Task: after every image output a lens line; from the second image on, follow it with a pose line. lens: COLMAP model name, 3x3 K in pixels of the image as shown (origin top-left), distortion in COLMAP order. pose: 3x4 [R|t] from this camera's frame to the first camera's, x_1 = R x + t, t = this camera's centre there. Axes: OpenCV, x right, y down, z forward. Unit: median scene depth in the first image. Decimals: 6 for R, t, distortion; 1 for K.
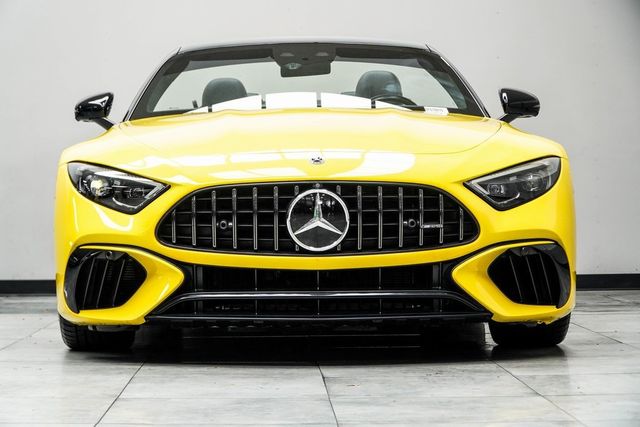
lens RADIAL K [[1653.2, 0, 319.7], [0, 1653.2, 213.7], [0, 0, 1]] dist [-0.139408, 0.000000]
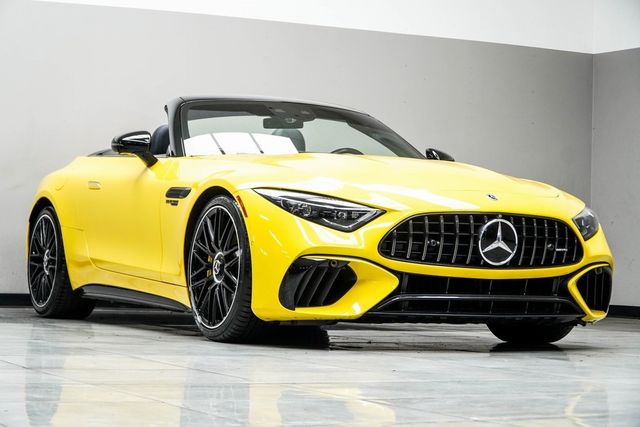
lens RADIAL K [[1501.7, 0, 319.7], [0, 1501.7, 214.2], [0, 0, 1]] dist [0.011015, 0.000000]
pose [[0.888856, 0.047239, 0.455744, -0.675755], [-0.032235, 0.998654, -0.040643, 0.034948], [-0.457051, 0.021435, 0.889182, -0.020777]]
